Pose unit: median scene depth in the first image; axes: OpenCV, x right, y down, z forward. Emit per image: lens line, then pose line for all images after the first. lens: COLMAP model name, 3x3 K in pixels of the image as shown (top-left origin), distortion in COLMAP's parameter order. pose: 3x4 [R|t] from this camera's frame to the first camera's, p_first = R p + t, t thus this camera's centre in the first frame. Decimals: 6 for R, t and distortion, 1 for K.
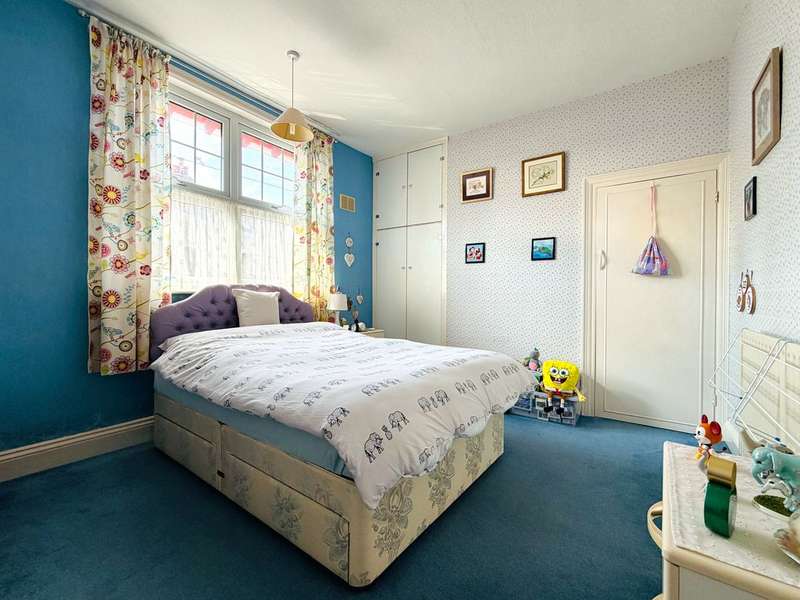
lens RADIAL K [[348.6, 0, 400.0], [0, 348.6, 300.0], [0, 0, 1]] dist [-0.001449, -0.000230]
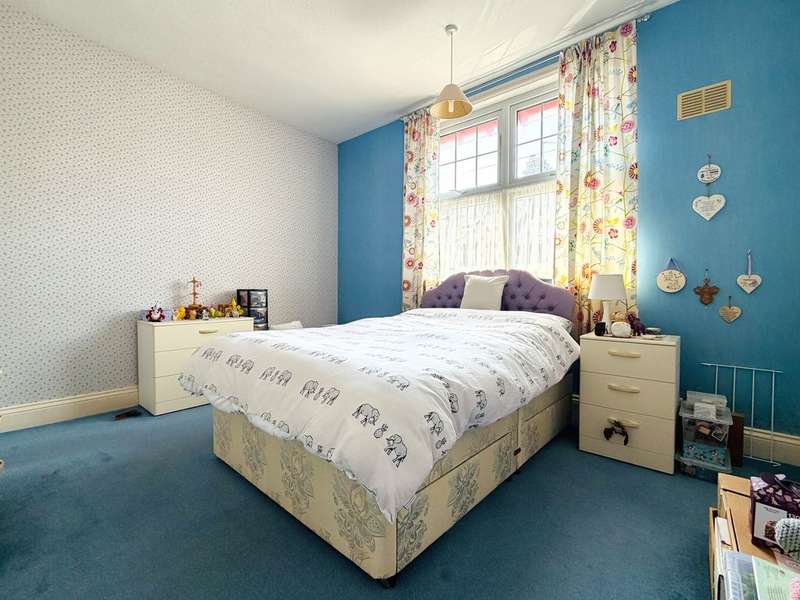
lens RADIAL K [[348.6, 0, 400.0], [0, 348.6, 300.0], [0, 0, 1]] dist [-0.001449, -0.000230]
pose [[-0.090749, 0.015690, -0.995750, 0.556646], [-0.010924, 0.999800, 0.016749, 0.026550], [0.995814, 0.012397, -0.090559, 0.785405]]
